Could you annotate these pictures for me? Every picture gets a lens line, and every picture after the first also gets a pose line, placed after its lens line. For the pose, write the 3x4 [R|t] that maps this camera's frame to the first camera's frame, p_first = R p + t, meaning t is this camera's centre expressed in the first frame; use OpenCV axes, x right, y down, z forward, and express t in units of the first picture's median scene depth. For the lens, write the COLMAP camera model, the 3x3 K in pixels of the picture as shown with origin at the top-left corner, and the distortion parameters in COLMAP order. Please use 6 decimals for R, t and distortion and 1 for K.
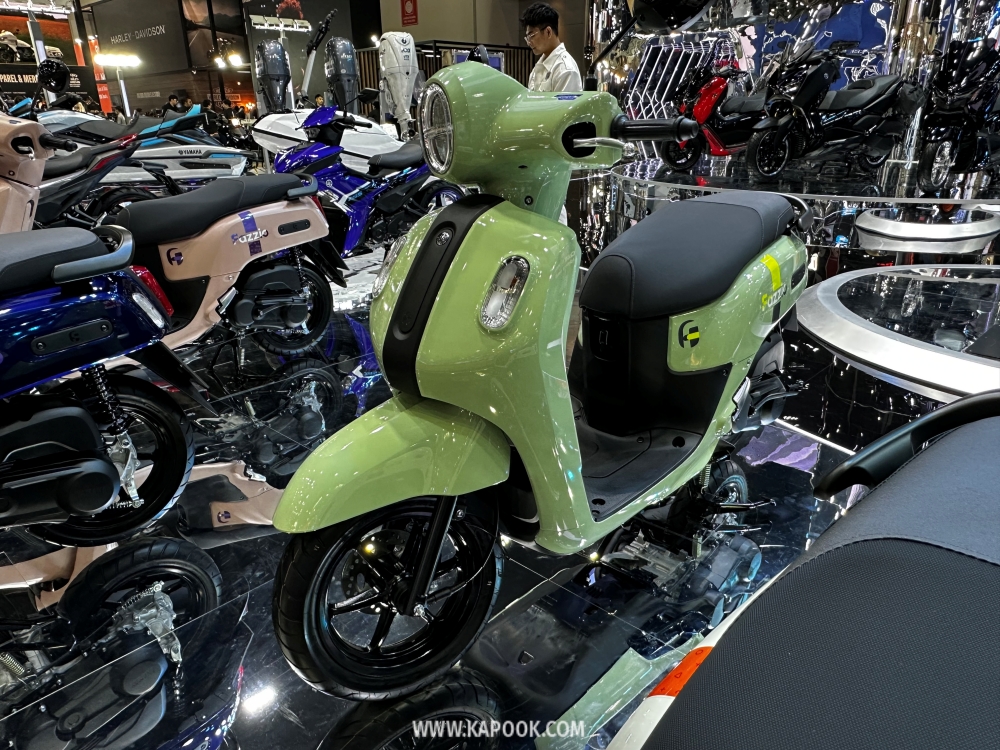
lens RADIAL K [[701.5, 0, 496.2], [0, 701.5, 379.6], [0, 0, 1]] dist [-0.003678, 0.003969]
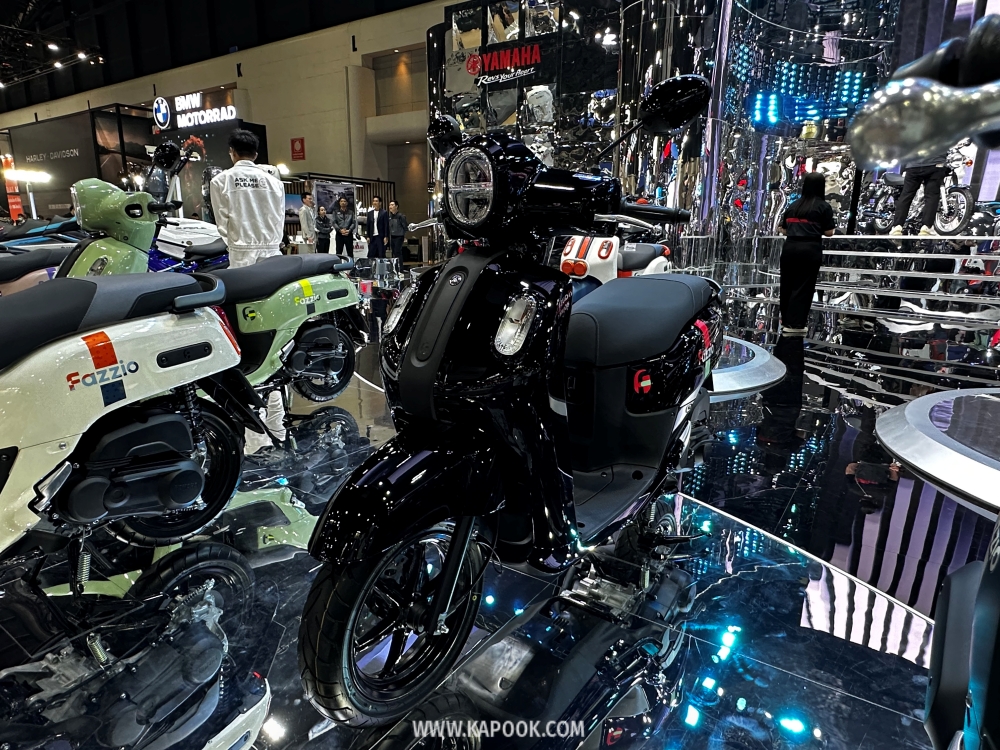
lens RADIAL K [[603.4, 0, 501.6], [0, 603.4, 384.3], [0, 0, 1]] dist [-0.002346, -0.001684]
pose [[0.984339, -0.011827, 0.175890, 0.085960], [0.033114, 0.992391, -0.118588, 0.046148], [-0.173150, 0.122555, 0.977241, -0.100108]]
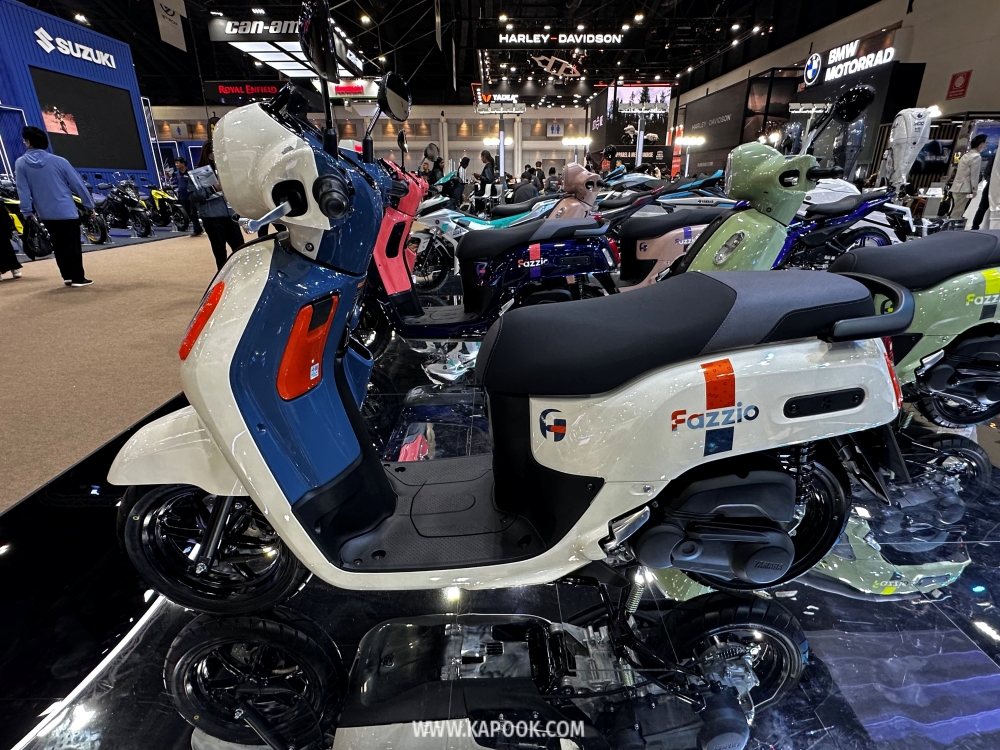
lens RADIAL K [[519.1, 0, 499.8], [0, 519.1, 373.5], [0, 0, 1]] dist [0.002304, -0.000660]
pose [[0.703214, 0.259904, -0.661770, 0.059196], [-0.262043, 0.960008, 0.098580, 0.024068], [0.660926, 0.104090, 0.743197, -0.054220]]
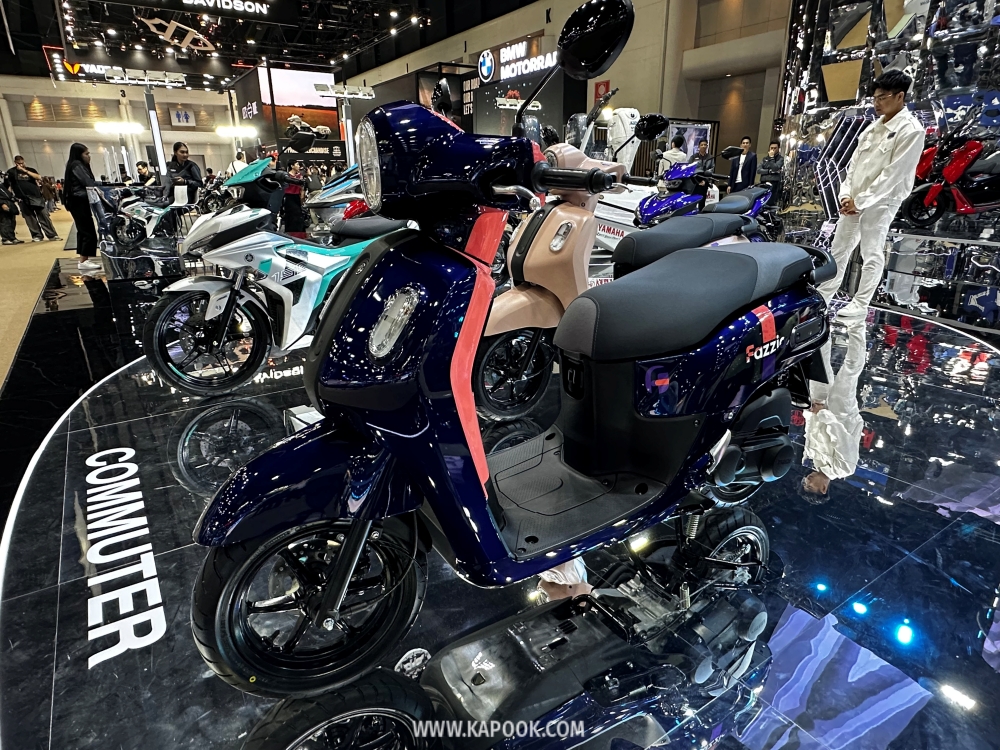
lens RADIAL K [[591.9, 0, 500.6], [0, 591.9, 382.1], [0, 0, 1]] dist [-0.003166, 0.002067]
pose [[0.975963, 0.076580, -0.204037, -0.108471], [-0.083181, 0.996246, -0.023961, 0.011183], [0.201436, 0.040357, 0.978670, -0.010590]]
